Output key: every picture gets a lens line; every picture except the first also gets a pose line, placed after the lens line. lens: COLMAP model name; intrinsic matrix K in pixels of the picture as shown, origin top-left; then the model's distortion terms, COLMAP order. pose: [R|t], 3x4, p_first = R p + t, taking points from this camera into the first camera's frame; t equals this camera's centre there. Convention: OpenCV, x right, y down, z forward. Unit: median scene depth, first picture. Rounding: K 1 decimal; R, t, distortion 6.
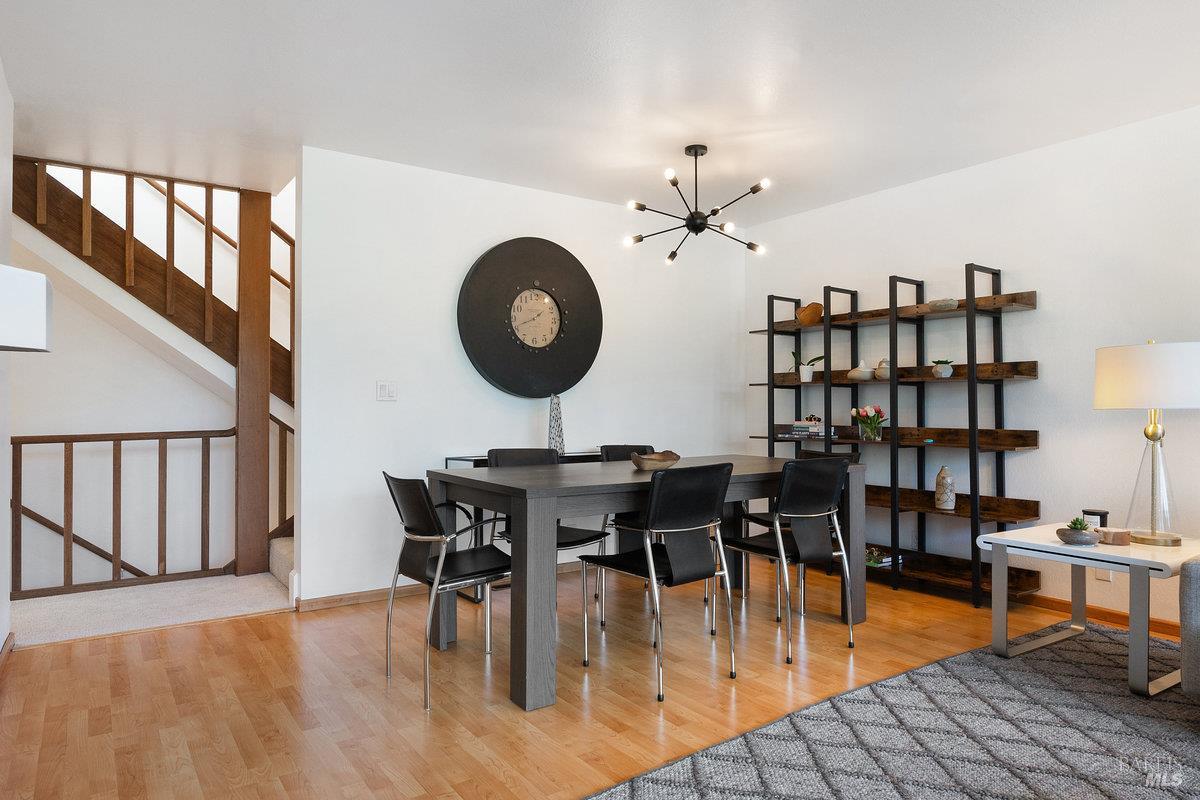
lens RADIAL K [[737.5, 0, 596.7], [0, 737.5, 395.6], [0, 0, 1]] dist [0.001341, -0.000513]
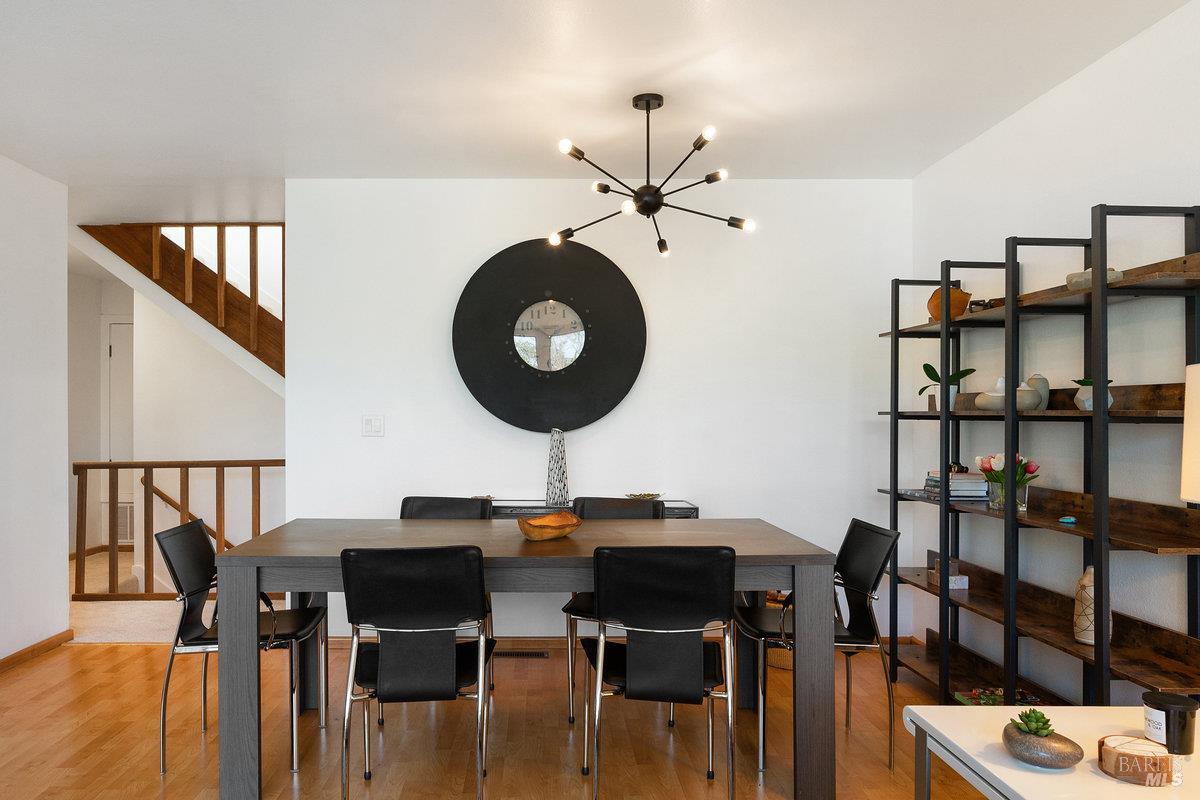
lens RADIAL K [[850.8, 0, 590.0], [0, 850.8, 404.9], [0, 0, 1]] dist [-0.009632, -0.002520]
pose [[0.832067, -0.002062, -0.554672, 0.537238], [0.004324, 0.999987, 0.002770, -0.033740], [0.554659, -0.004703, 0.832065, 0.258903]]
